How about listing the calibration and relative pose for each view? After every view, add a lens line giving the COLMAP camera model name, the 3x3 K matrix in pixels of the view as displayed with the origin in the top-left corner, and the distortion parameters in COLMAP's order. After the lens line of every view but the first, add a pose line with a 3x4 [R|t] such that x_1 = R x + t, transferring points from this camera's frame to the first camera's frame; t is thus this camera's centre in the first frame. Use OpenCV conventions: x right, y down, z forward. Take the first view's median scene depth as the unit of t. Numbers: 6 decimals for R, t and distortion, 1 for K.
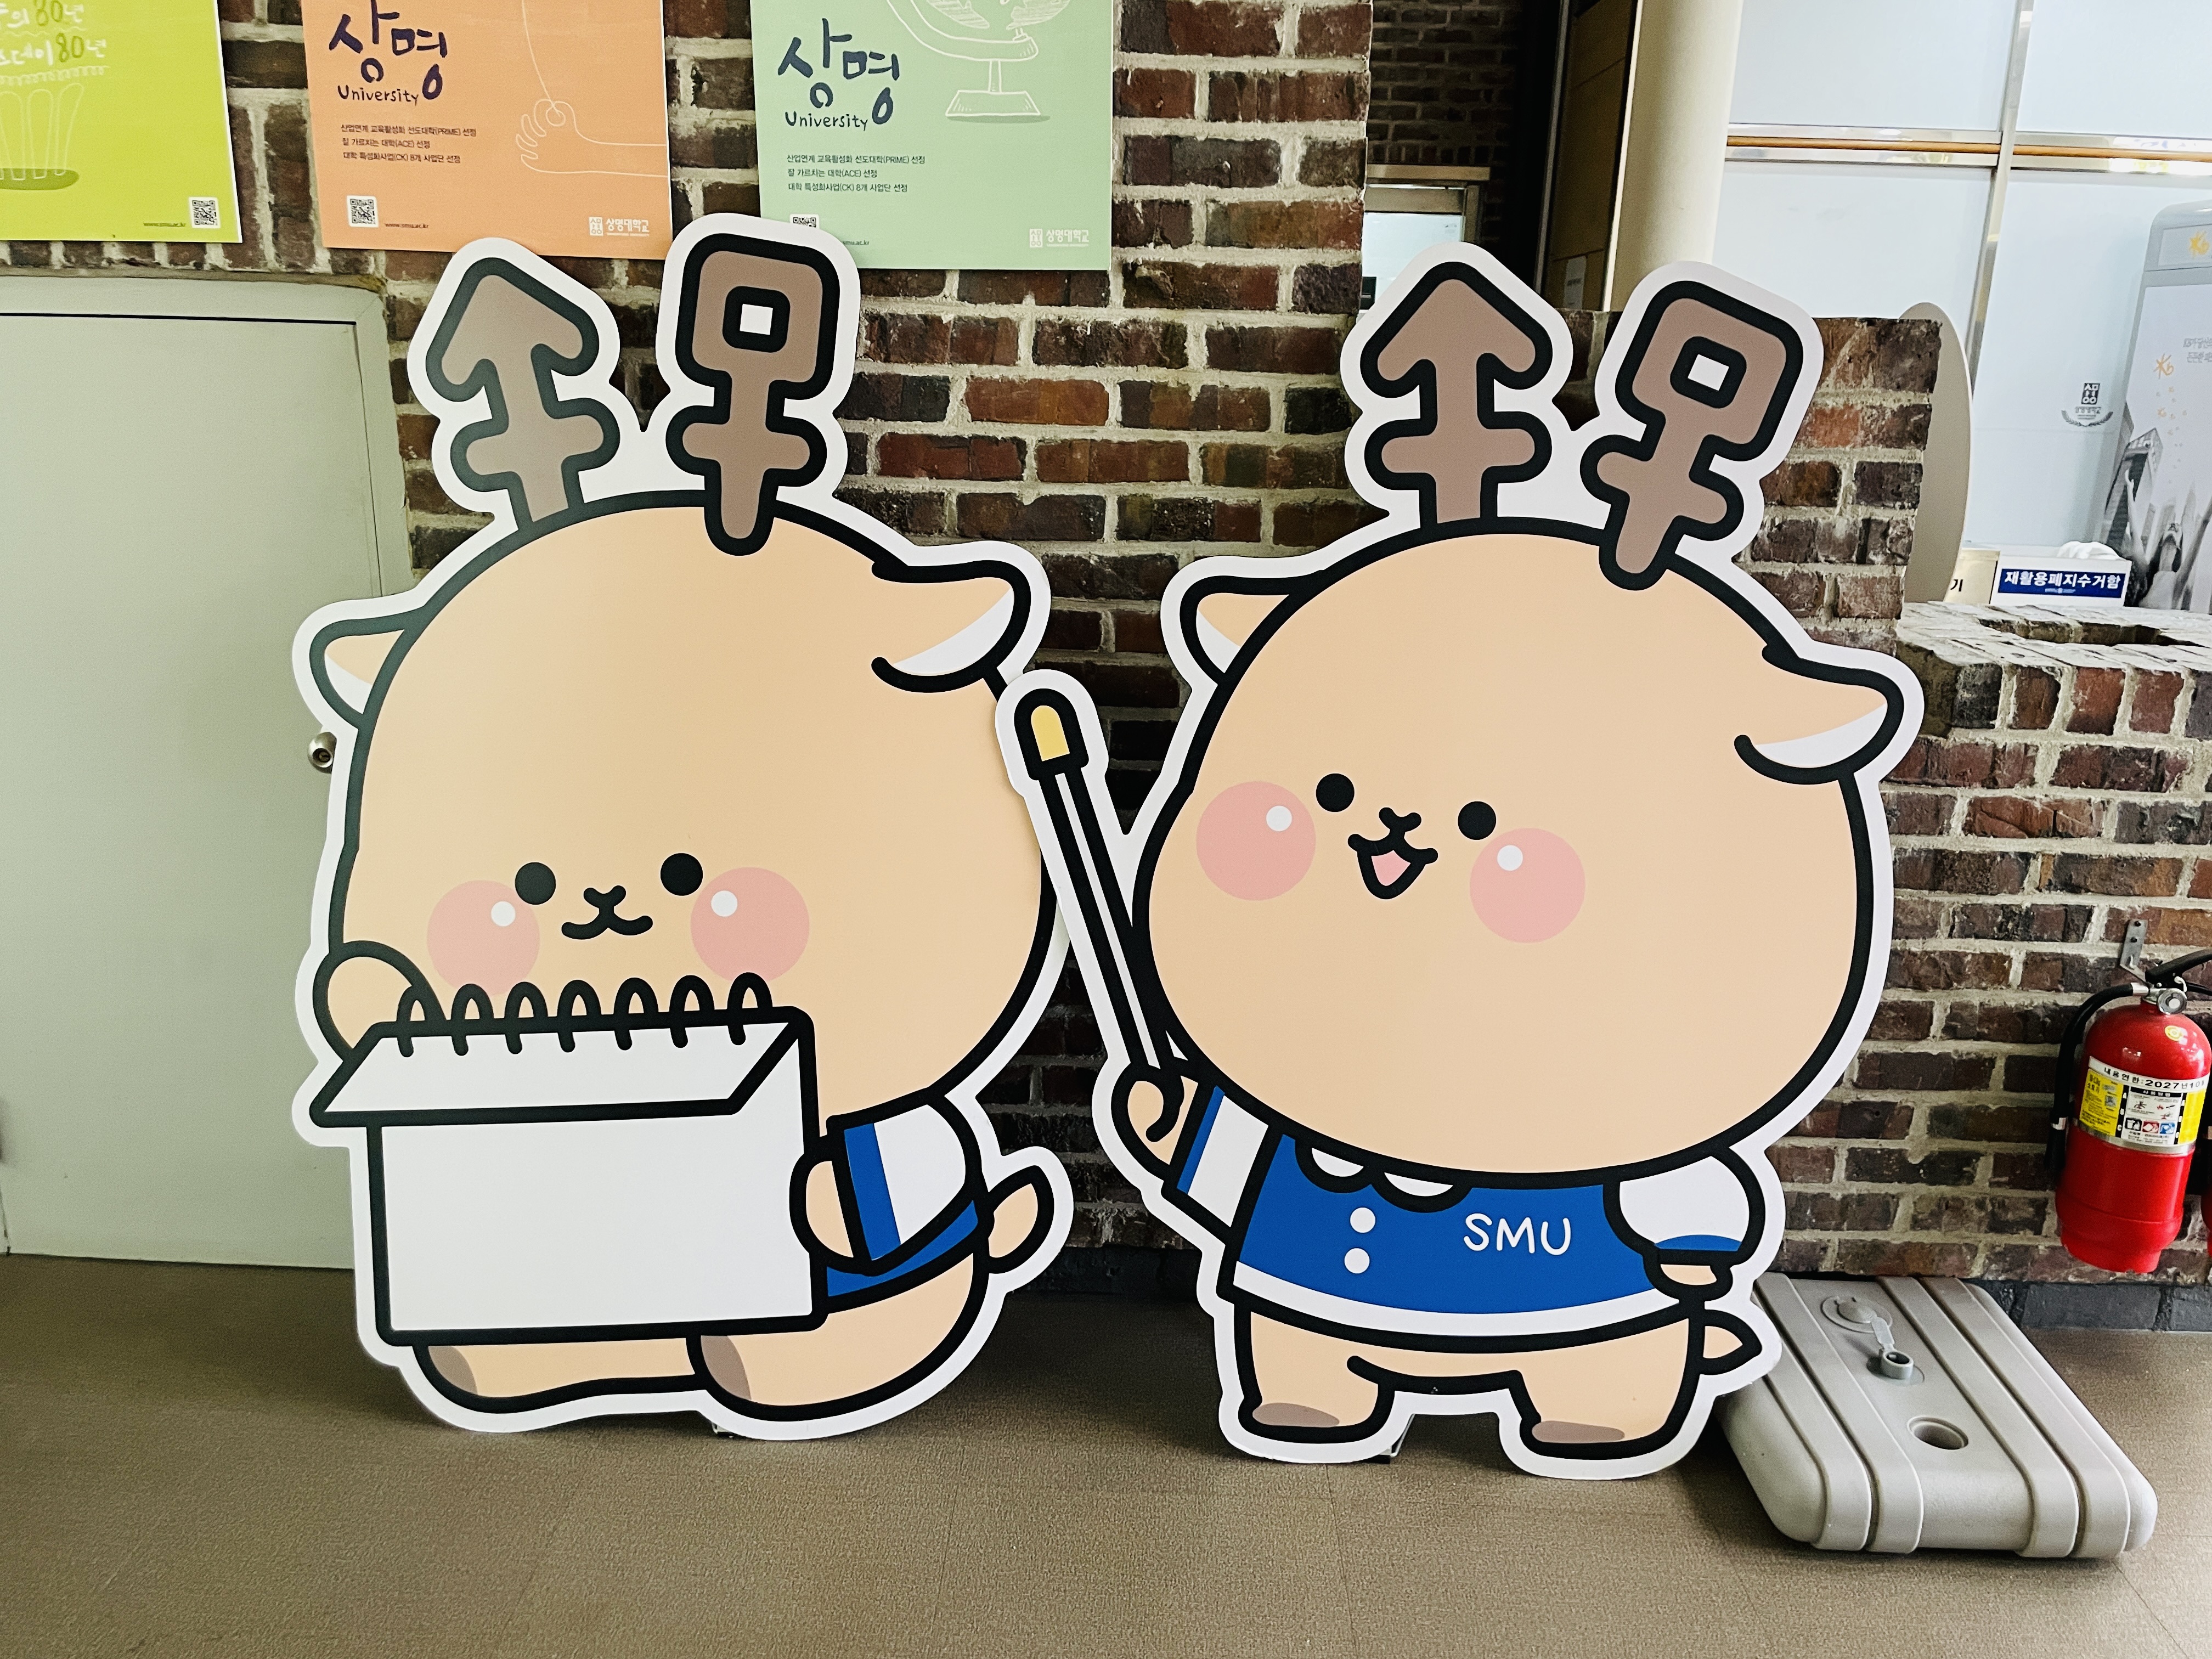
lens RADIAL K [[1662.8, 0, 1110.6], [0, 1662.8, 817.0], [0, 0, 1]] dist [0.074801, -0.080966]
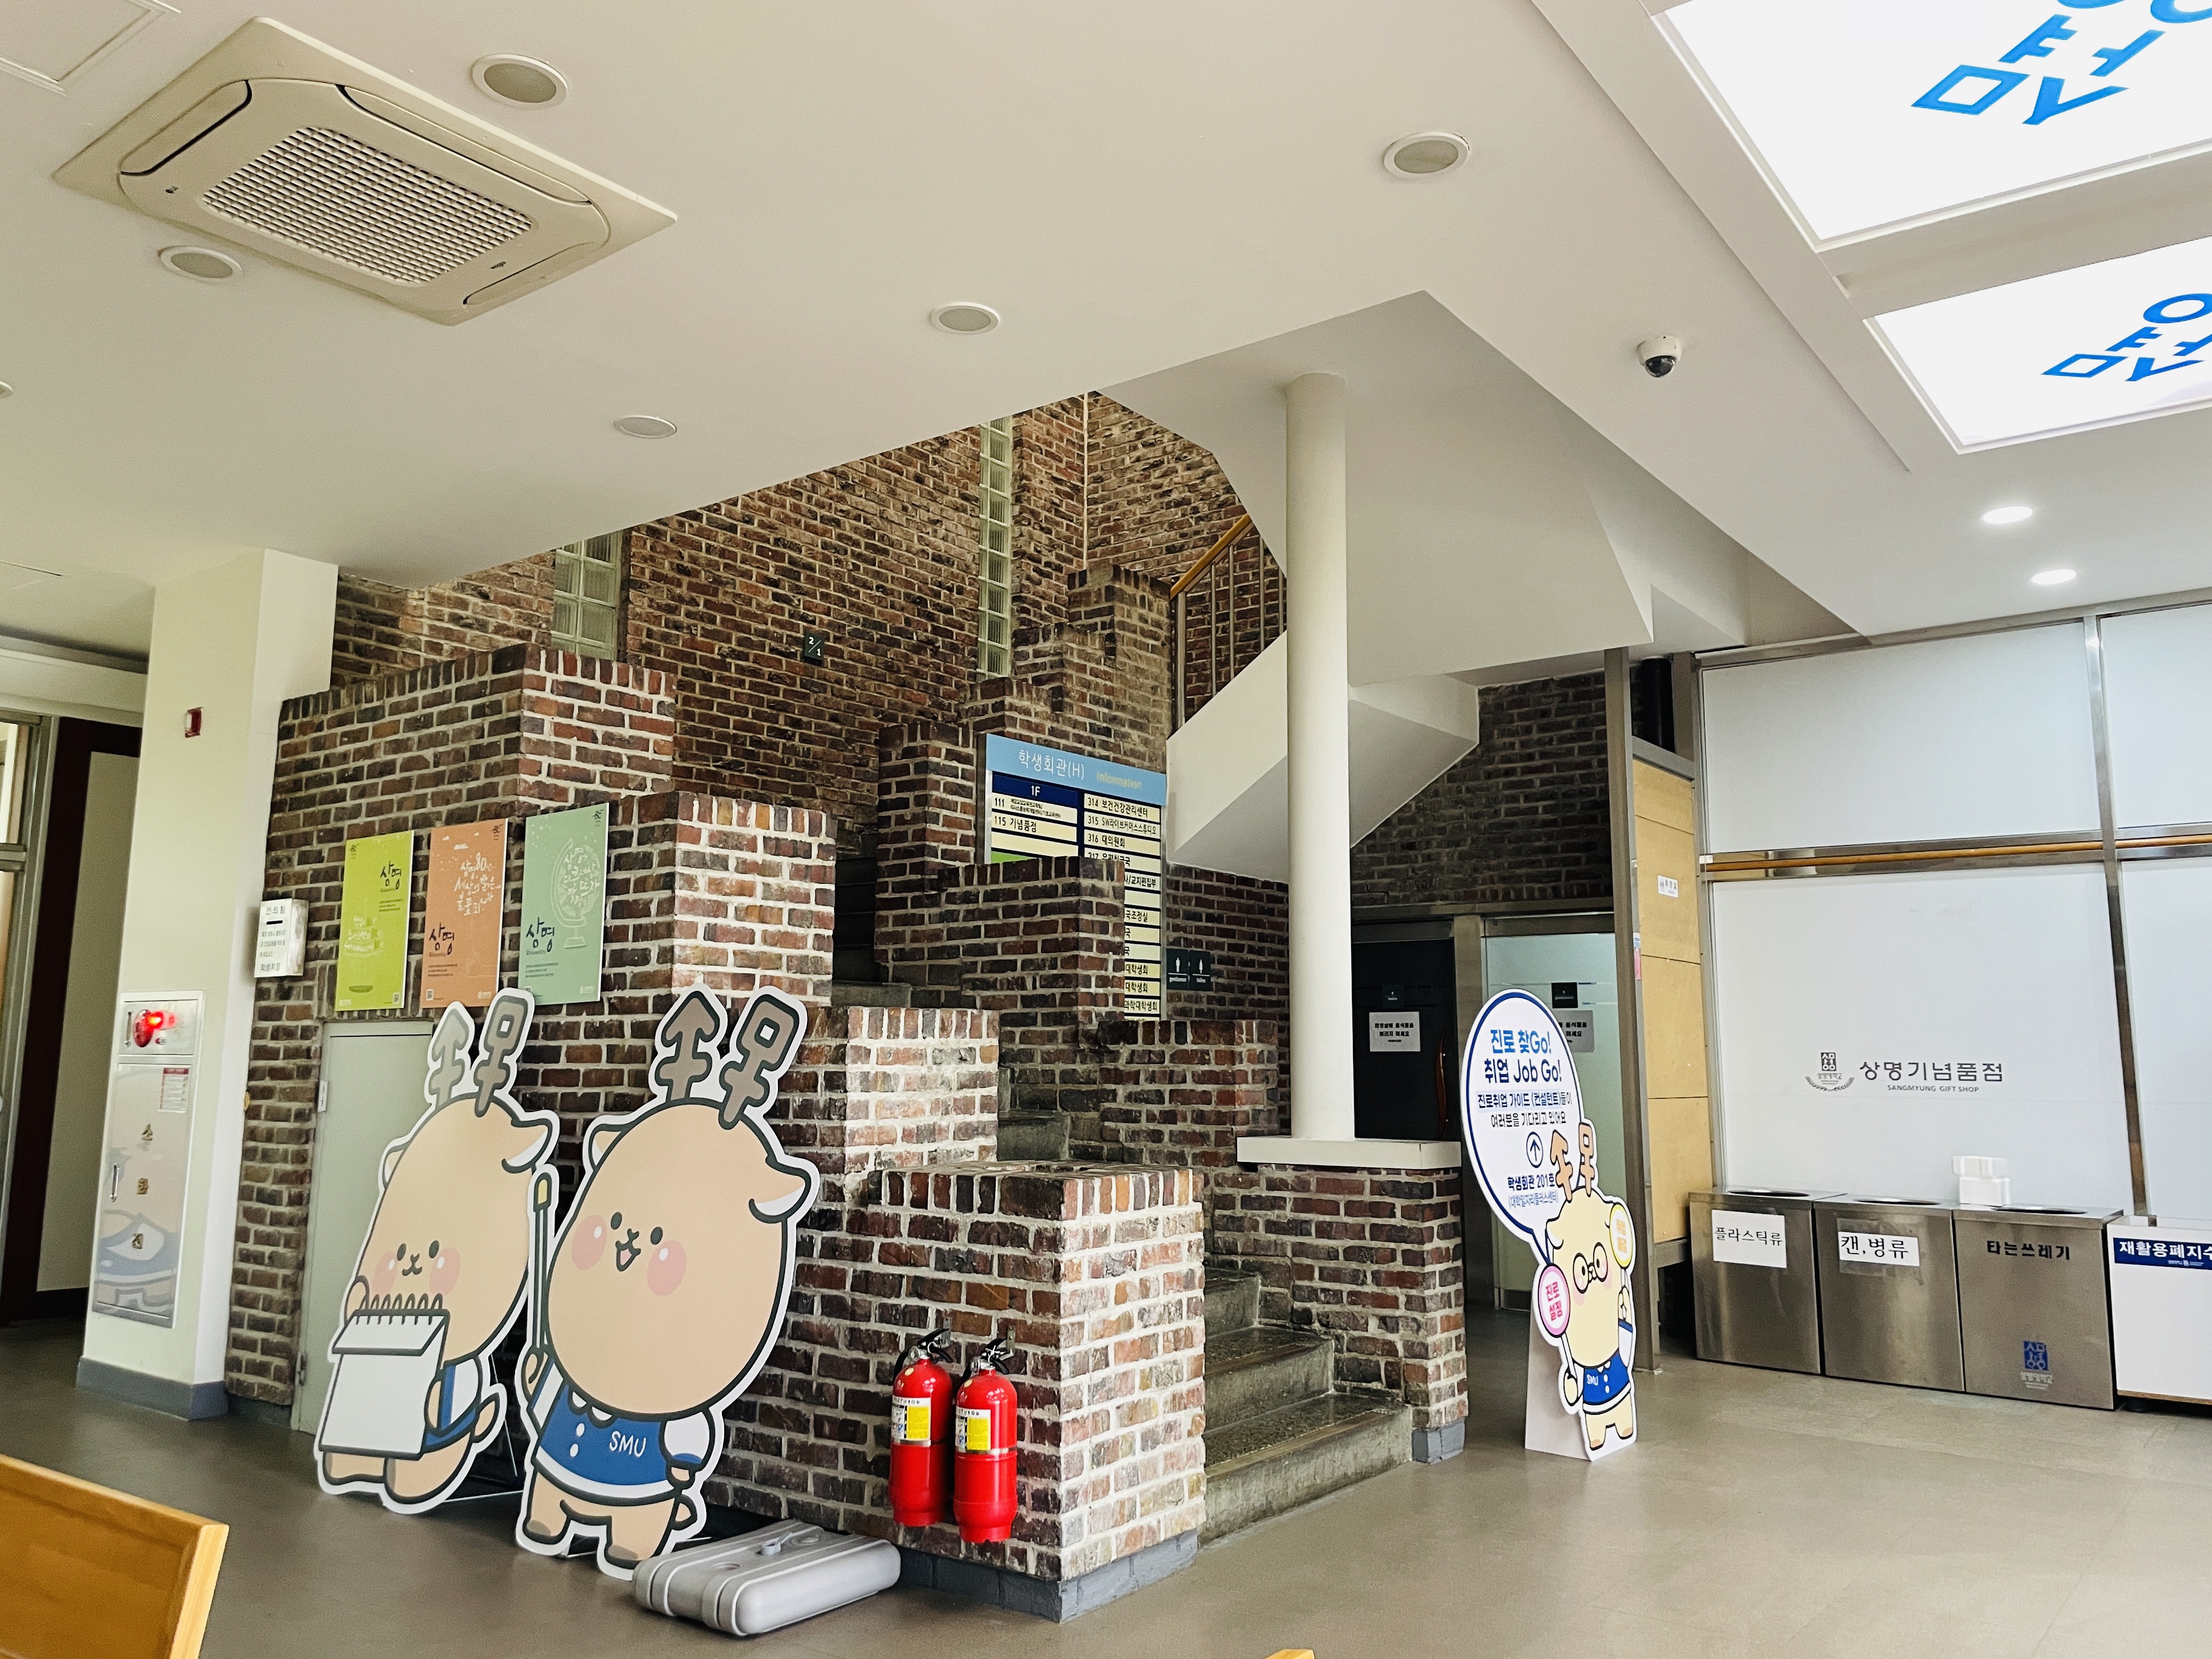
lens RADIAL K [[1662.8, 0, 1117.8], [0, 1662.8, 814.6], [0, 0, 1]] dist [0.074801, -0.080966]
pose [[0.815348, -0.109389, -0.568543, 1.988459], [-0.136026, 0.918310, -0.371759, 0.226276], [0.562765, 0.380449, 0.733862, -0.466473]]
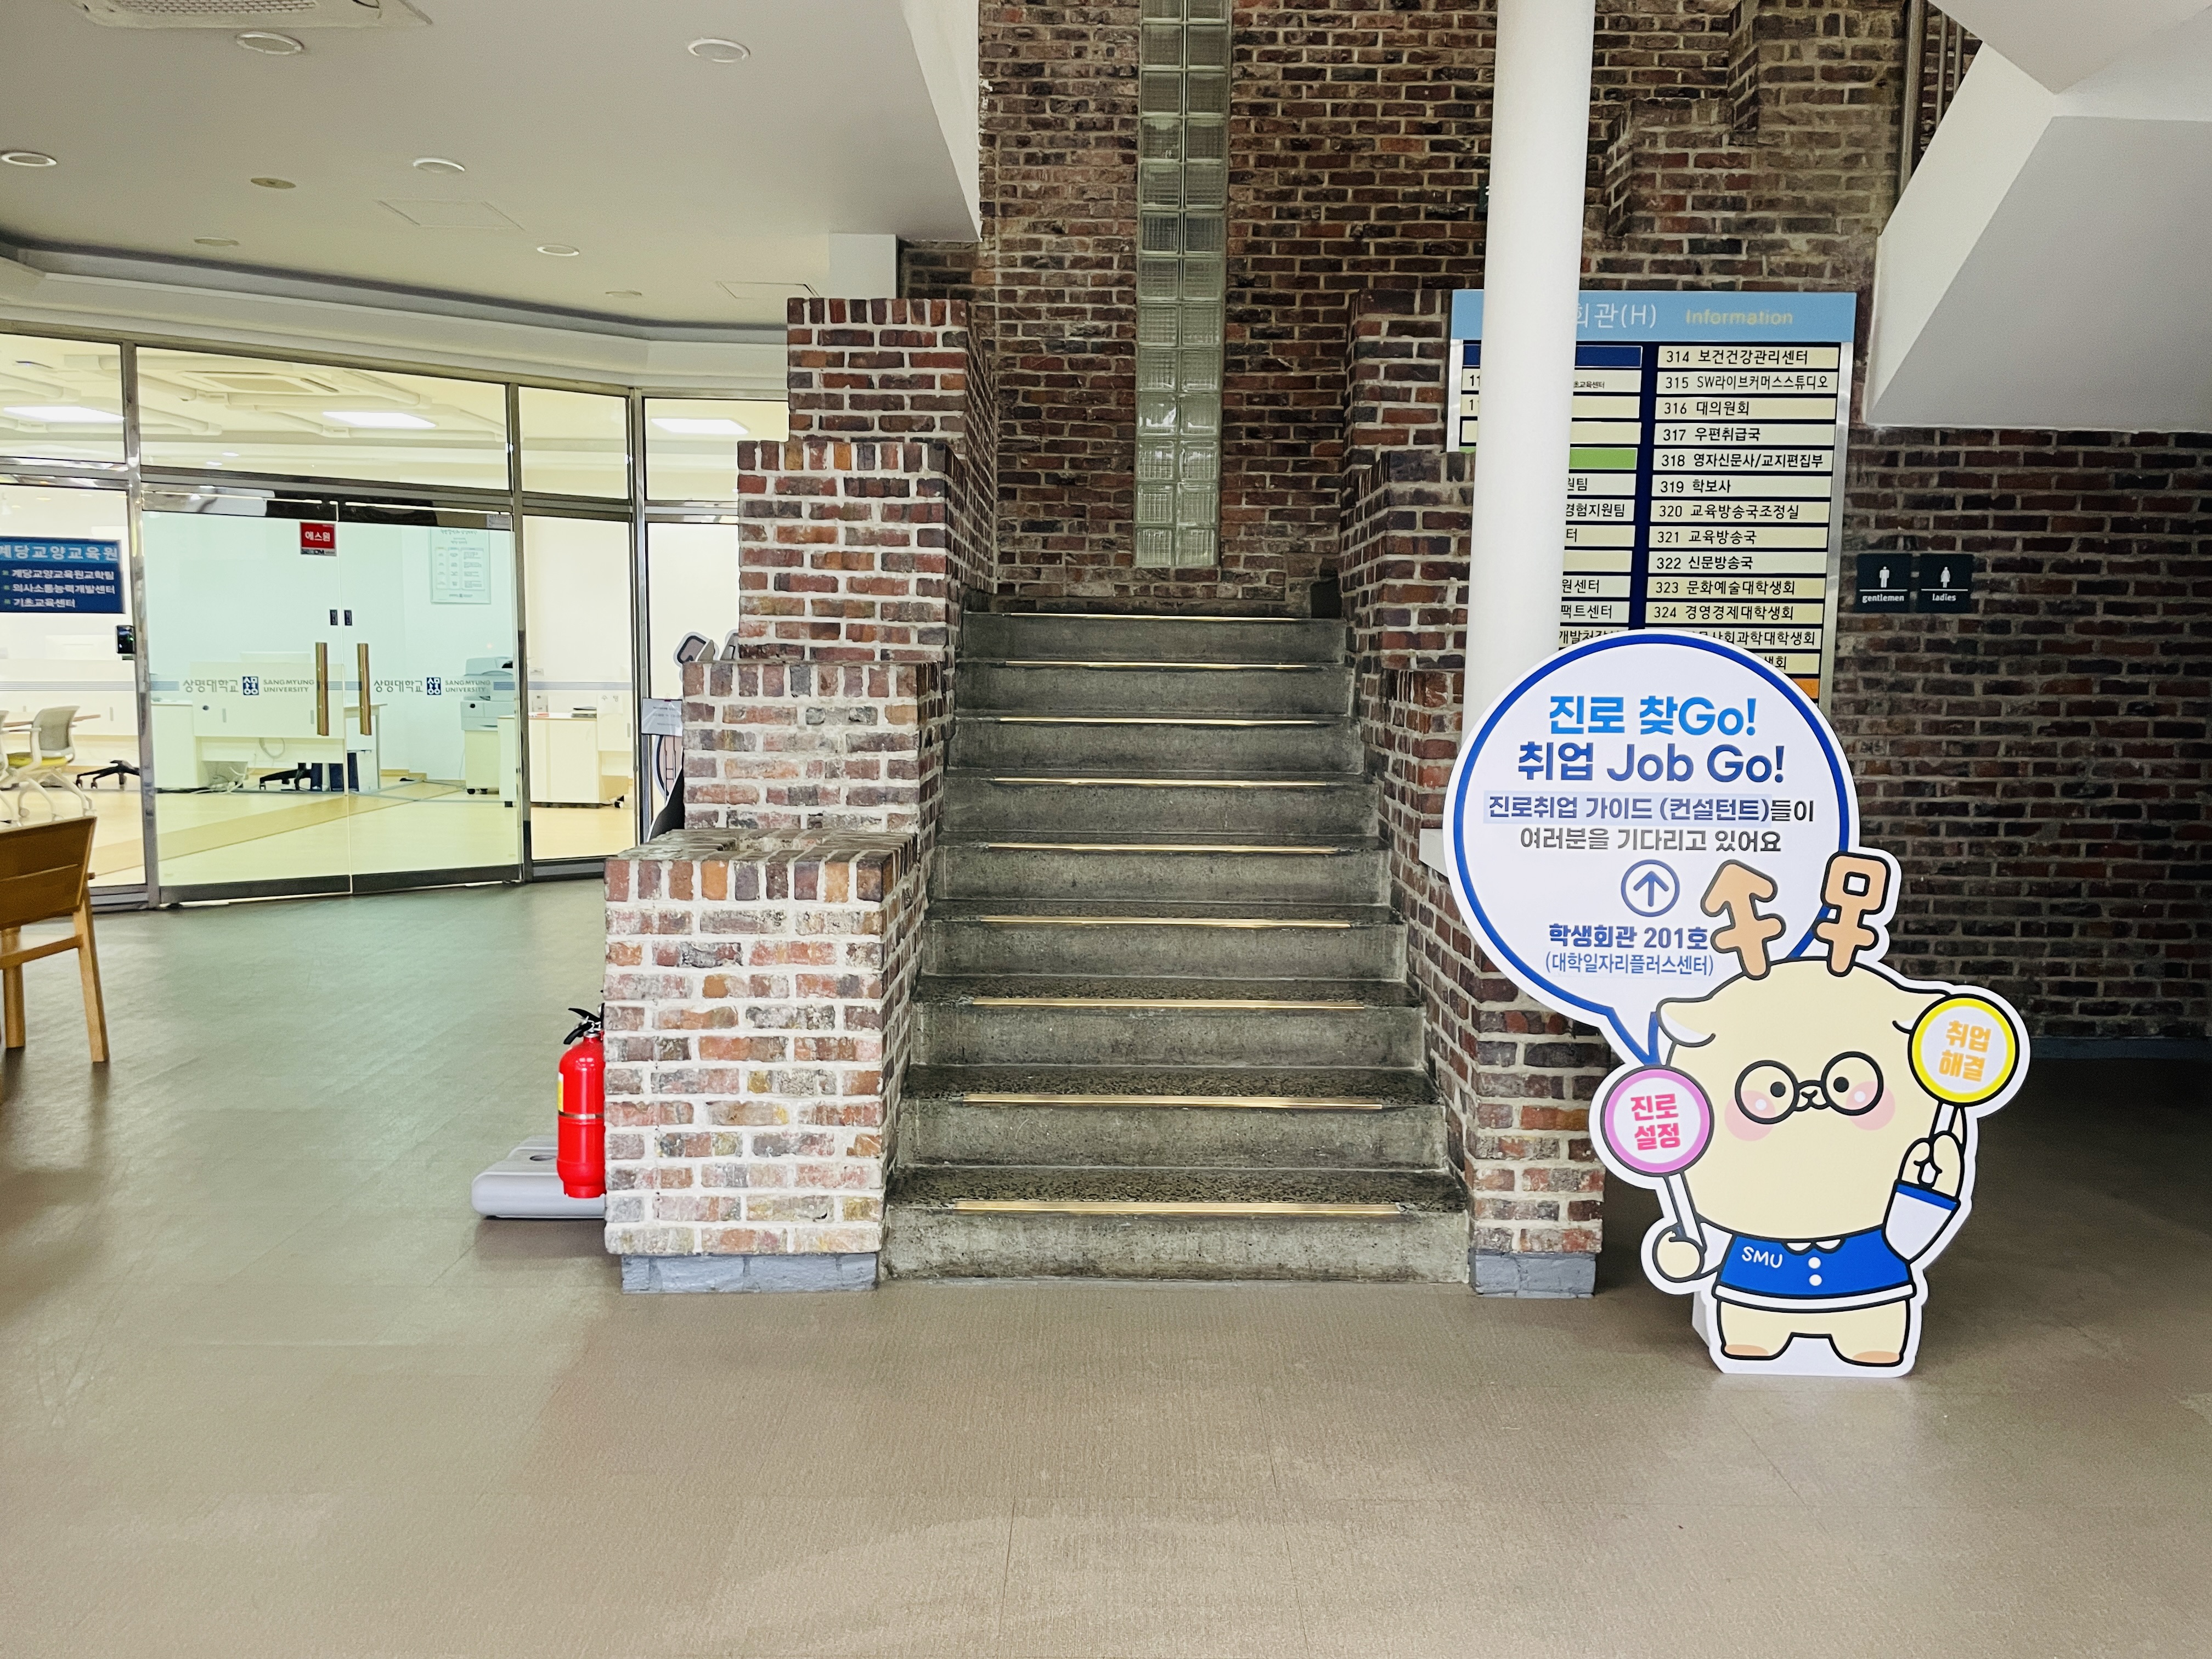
lens RADIAL K [[1662.8, 0, 1103.2], [0, 1662.8, 847.2], [0, 0, 1]] dist [0.074801, -0.080966]
pose [[0.041787, 0.087886, -0.995254, 2.514320], [-0.280180, 0.957186, 0.072761, -0.310335], [0.959037, 0.275810, 0.064622, 1.232187]]
